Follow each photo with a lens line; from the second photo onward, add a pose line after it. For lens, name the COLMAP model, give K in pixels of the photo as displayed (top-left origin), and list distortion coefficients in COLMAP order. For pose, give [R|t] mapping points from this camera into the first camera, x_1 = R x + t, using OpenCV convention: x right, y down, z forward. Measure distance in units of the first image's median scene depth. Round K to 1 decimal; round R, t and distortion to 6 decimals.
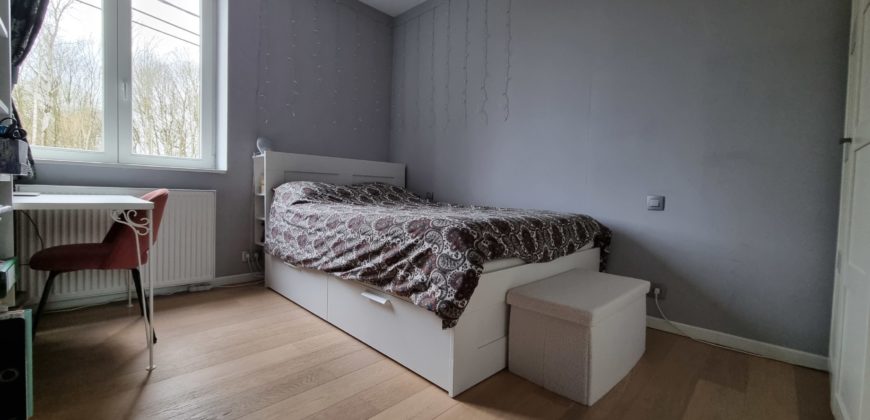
lens RADIAL K [[355.8, 0, 435.0], [0, 355.8, 210.0], [0, 0, 1]] dist [-0.000034, -0.000531]
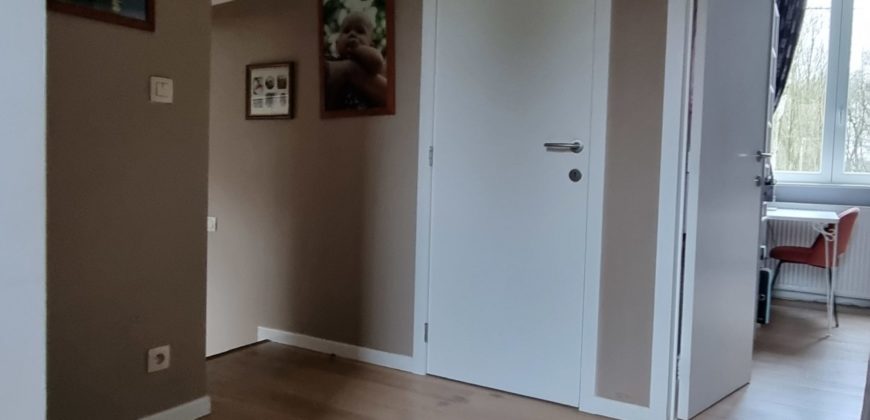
lens RADIAL K [[603.9, 0, 435.0], [0, 603.9, 210.0], [0, 0, 1]] dist [0.003511, 0.001186]
pose [[0.225685, 0.027509, -0.973812, 0.979803], [-0.057230, 0.998249, 0.014936, -0.000289], [0.972518, 0.052361, 0.226864, -0.918659]]
